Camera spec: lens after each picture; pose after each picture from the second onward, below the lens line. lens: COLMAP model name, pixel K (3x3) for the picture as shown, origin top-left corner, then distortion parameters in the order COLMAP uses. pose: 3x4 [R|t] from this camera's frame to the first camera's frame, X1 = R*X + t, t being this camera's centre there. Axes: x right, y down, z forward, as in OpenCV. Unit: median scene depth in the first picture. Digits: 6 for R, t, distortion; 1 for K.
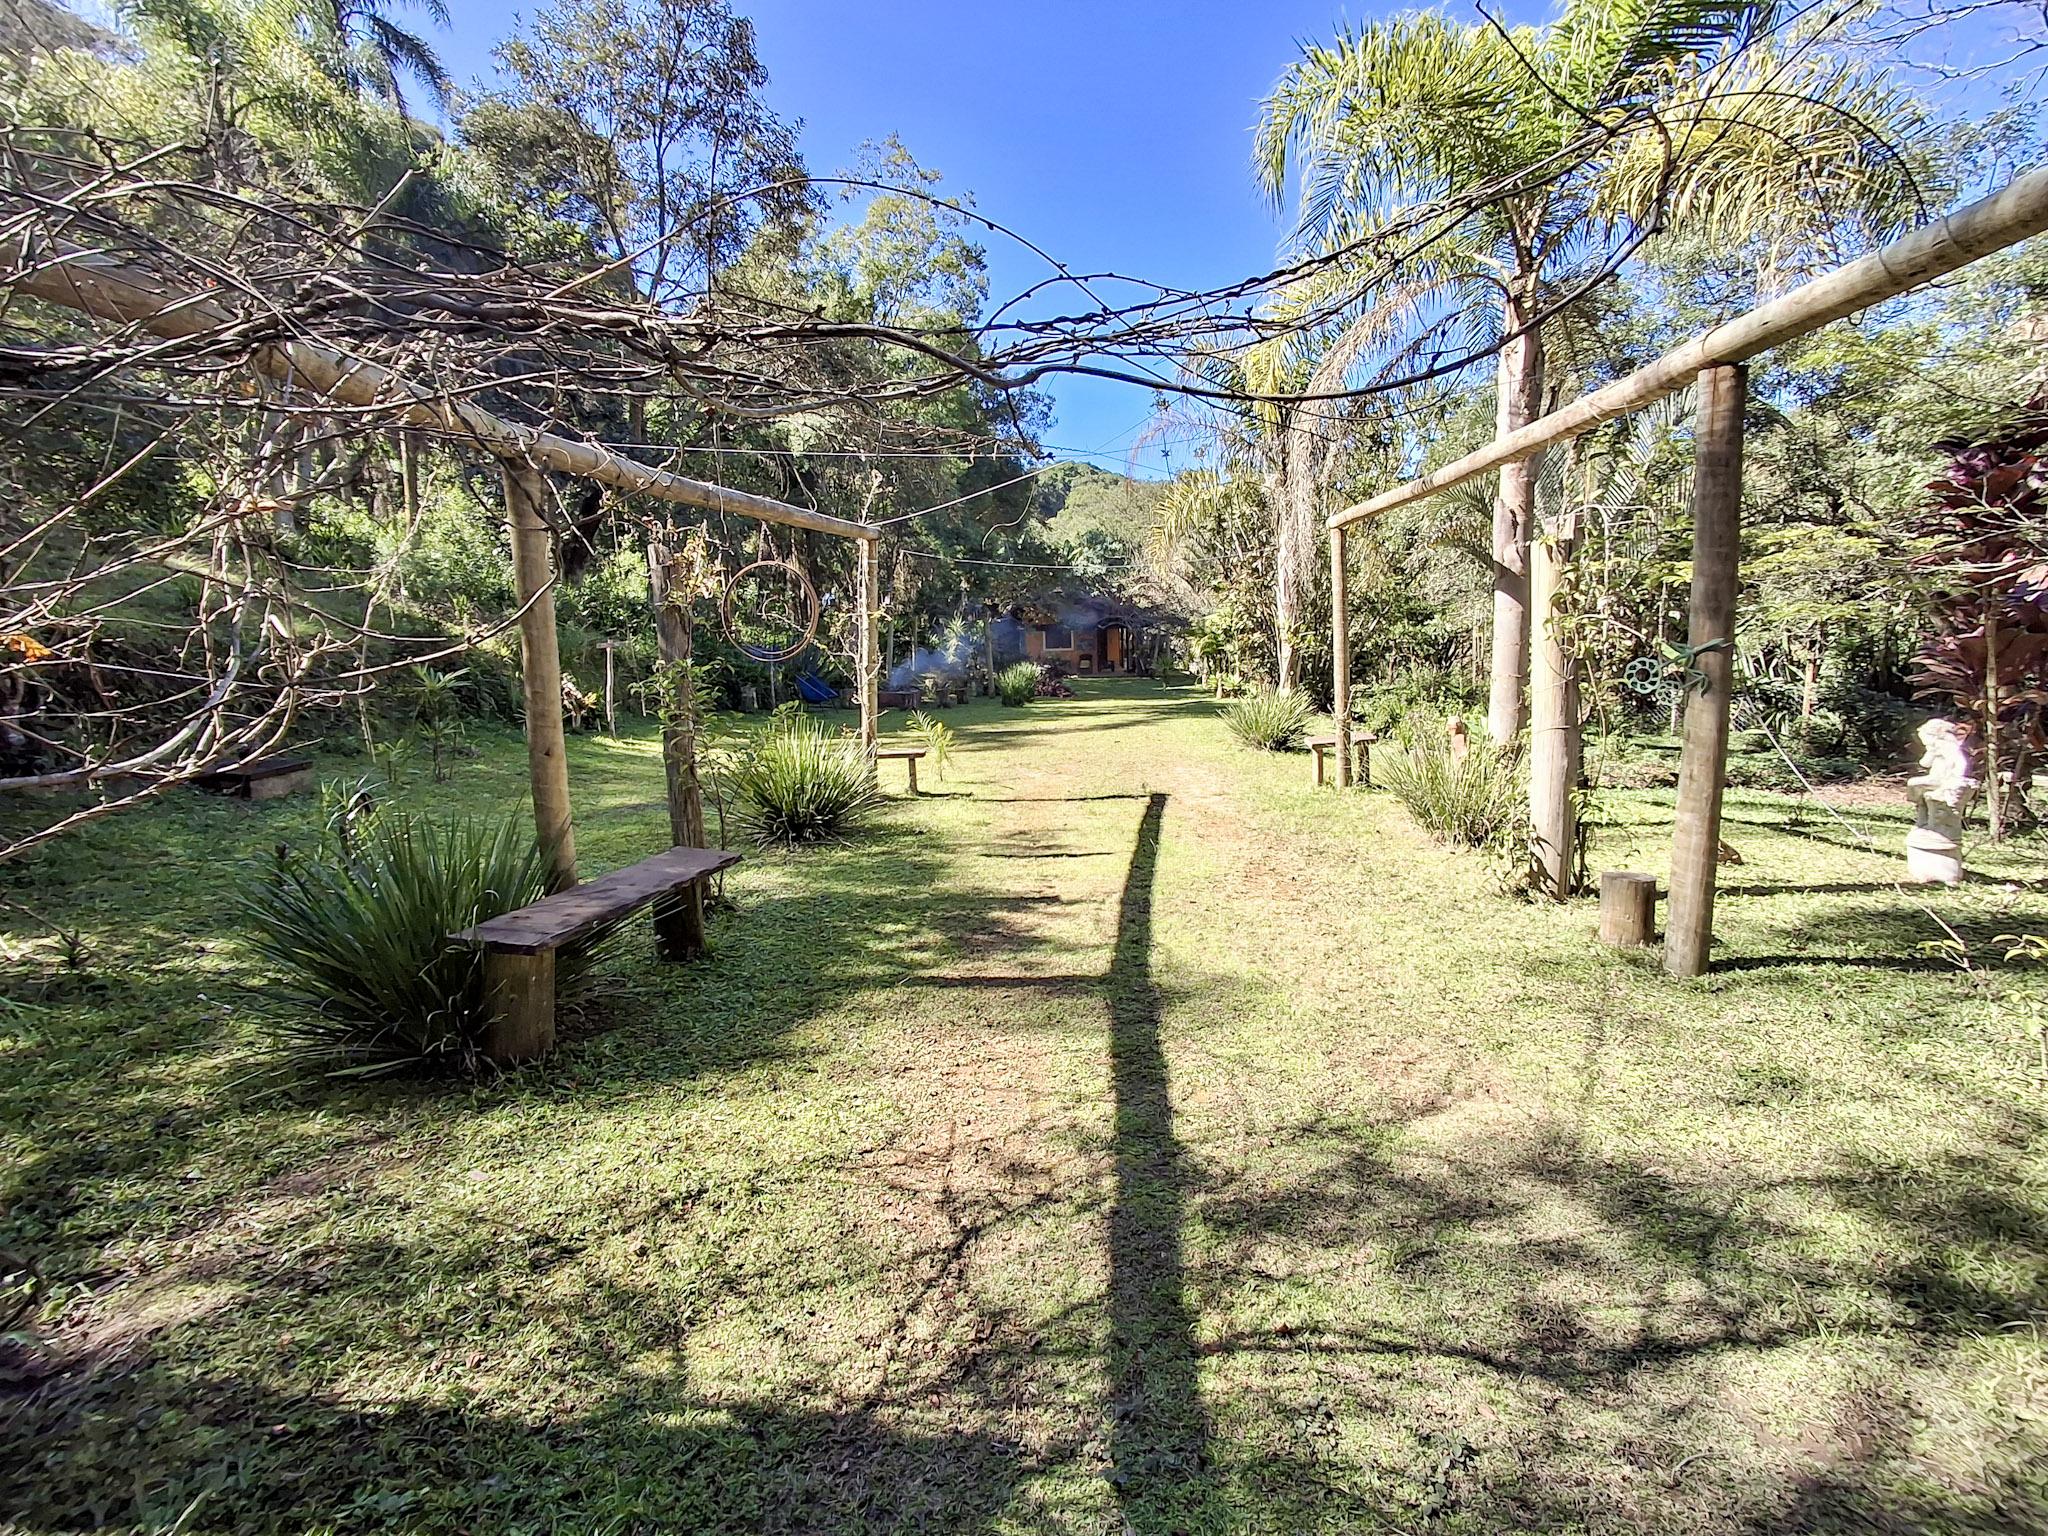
lens RADIAL K [[1479.5, 0, 1022.1], [0, 1479.5, 764.0], [0, 0, 1]] dist [-0.005393, 0.000745]
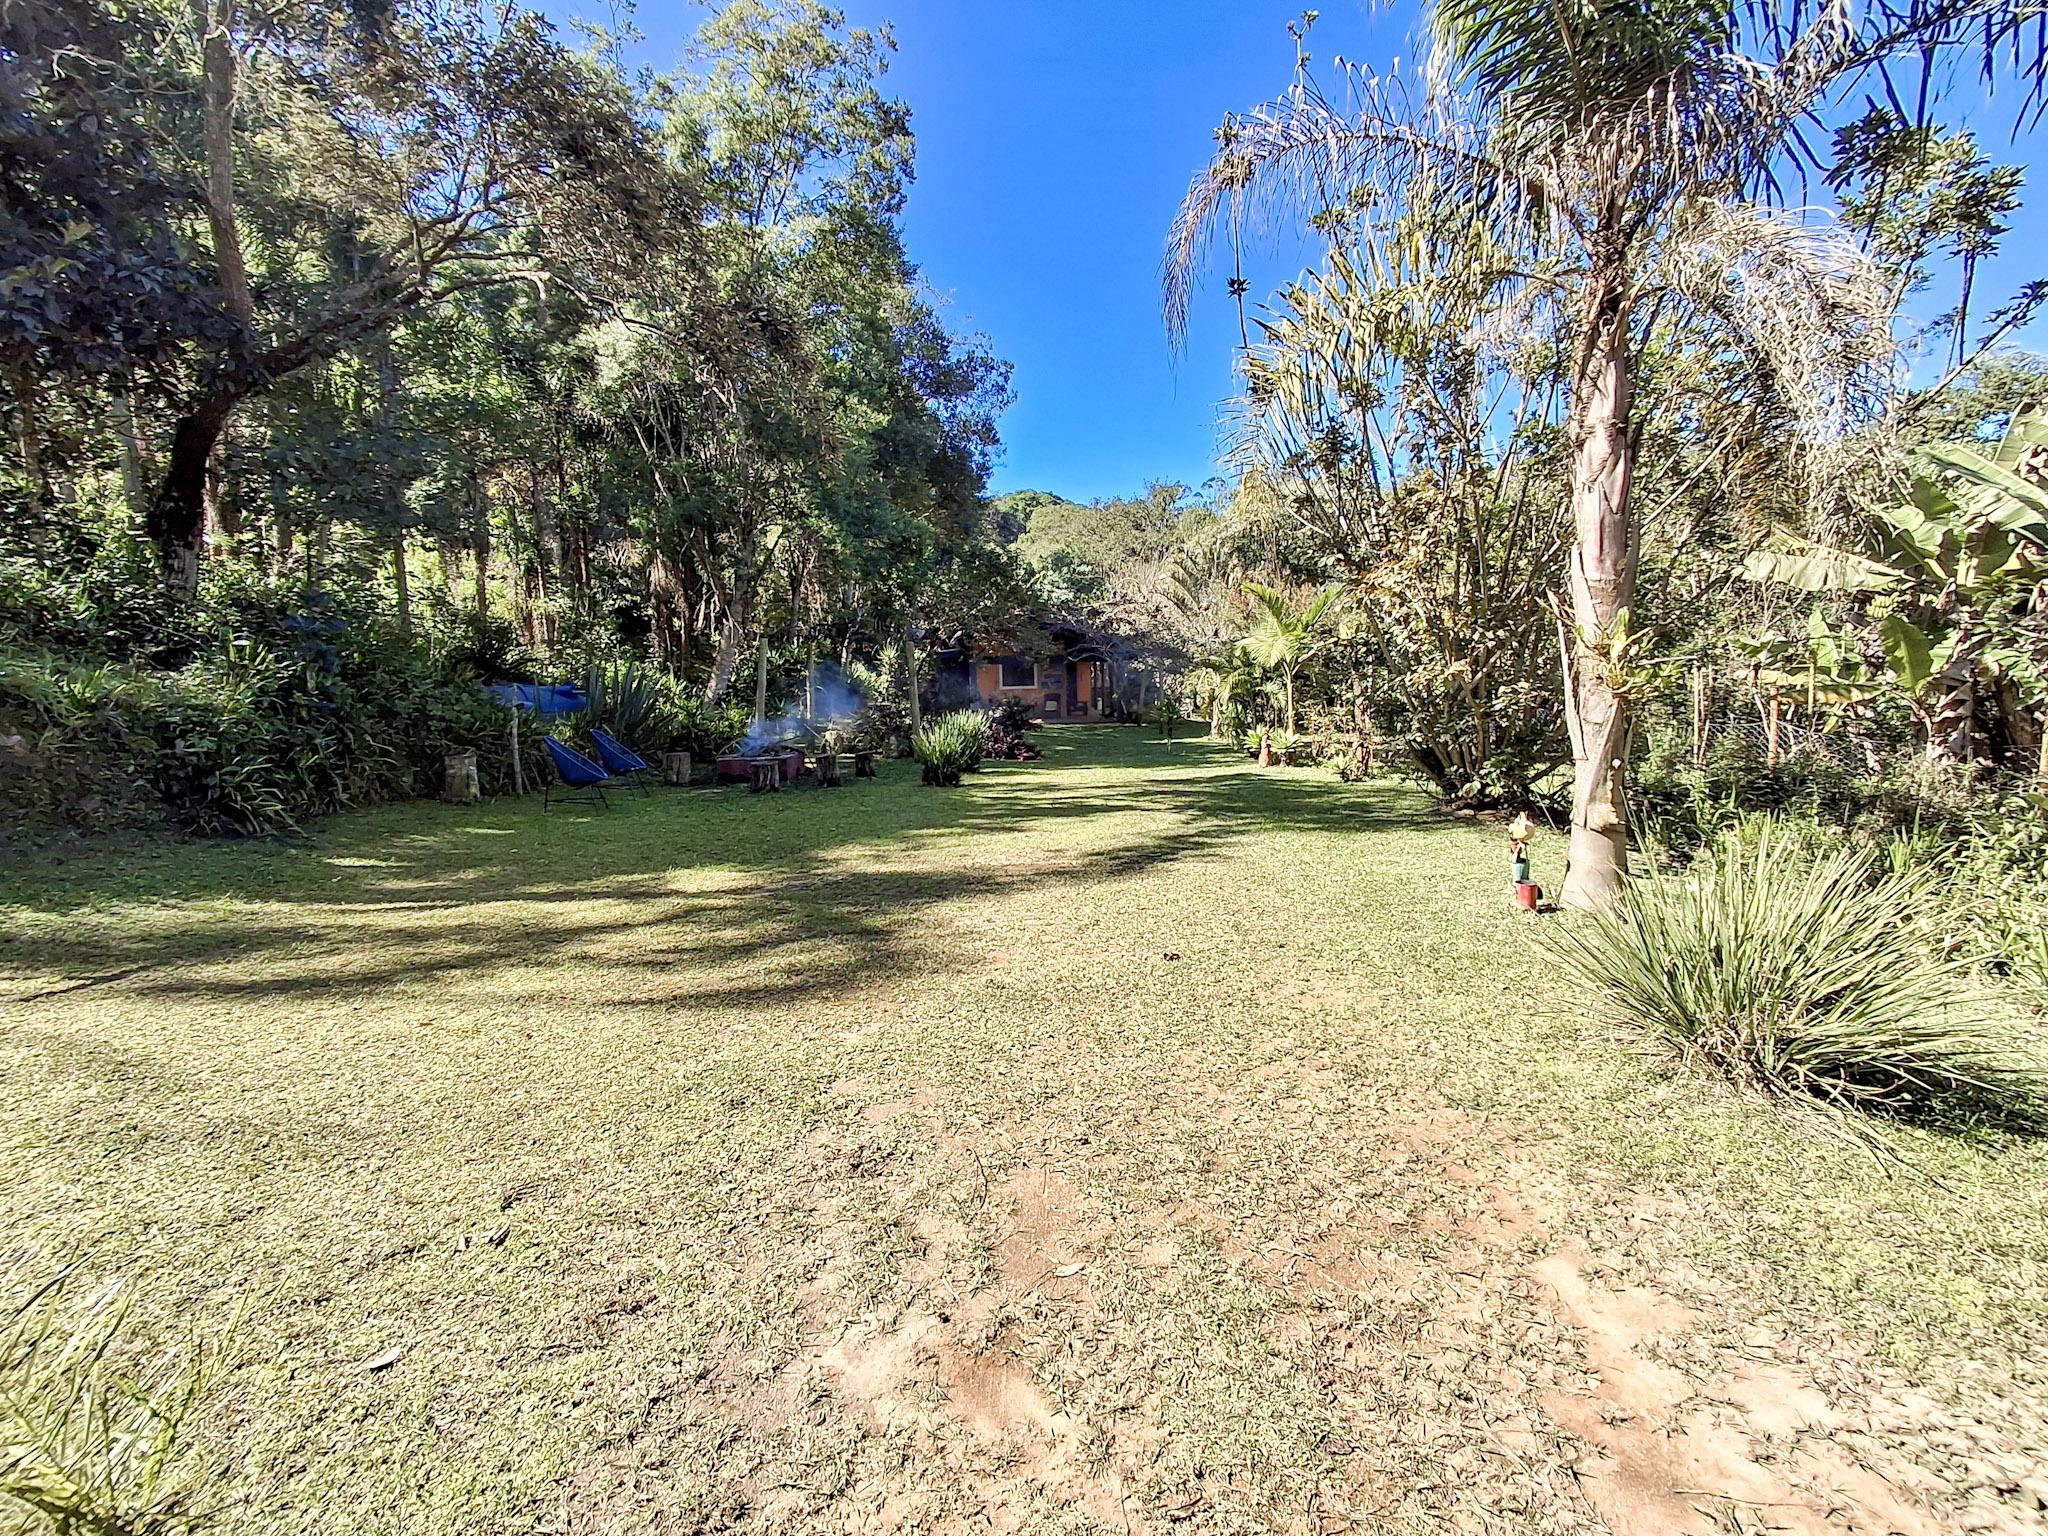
lens RADIAL K [[1479.5, 0, 1022.1], [0, 1479.5, 764.0], [0, 0, 1]] dist [-0.005393, 0.000745]
pose [[0.999656, 0.000940, 0.026199, 0.005887], [-0.000317, 0.999717, -0.023770, -0.017881], [-0.026214, 0.023753, 0.999374, 0.210940]]
